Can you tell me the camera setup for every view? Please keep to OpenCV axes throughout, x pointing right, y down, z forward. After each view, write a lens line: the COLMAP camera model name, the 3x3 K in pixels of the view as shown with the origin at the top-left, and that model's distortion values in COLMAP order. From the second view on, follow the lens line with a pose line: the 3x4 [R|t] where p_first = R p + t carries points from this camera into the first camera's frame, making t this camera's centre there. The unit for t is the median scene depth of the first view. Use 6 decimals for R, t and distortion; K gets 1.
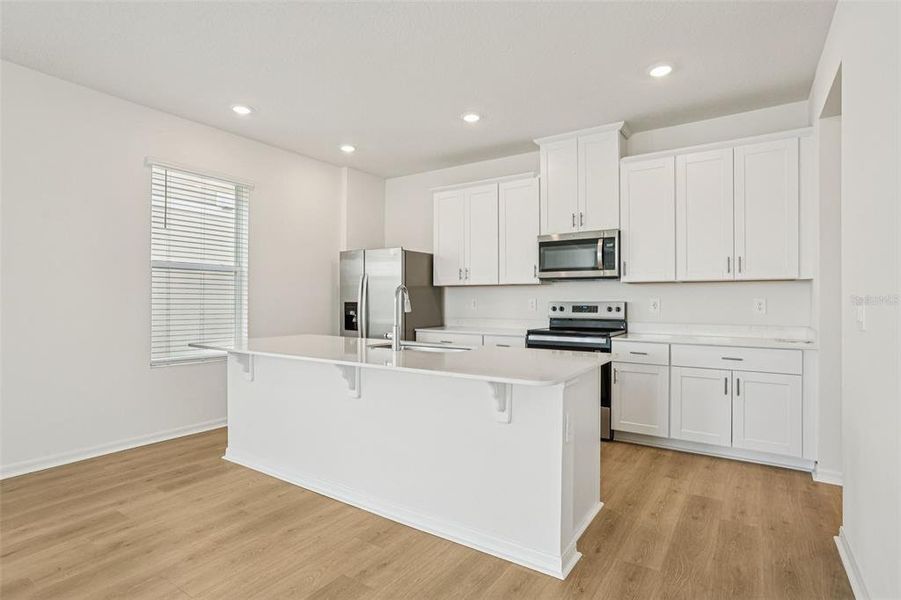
lens RADIAL K [[463.8, 0, 433.6], [0, 463.8, 295.2], [0, 0, 1]] dist [-0.006298, 0.000540]
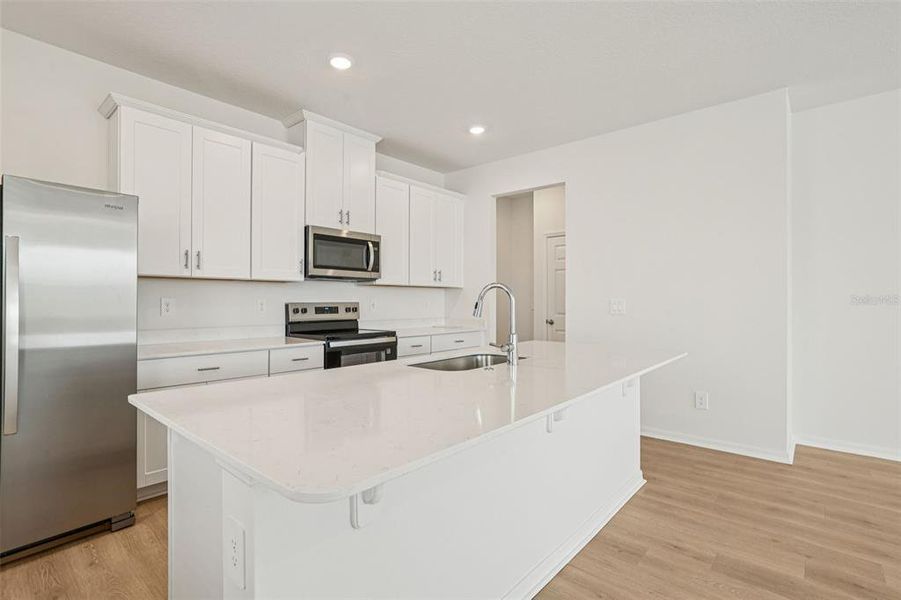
lens RADIAL K [[435.2, 0, 453.4], [0, 435.2, 300.0], [0, 0, 1]] dist [-0.003570, 0.001875]
pose [[0.088818, -0.007217, 0.996022, -0.567932], [-0.022239, 0.999710, 0.009227, -0.005383], [-0.995800, -0.022970, 0.088632, 0.692758]]
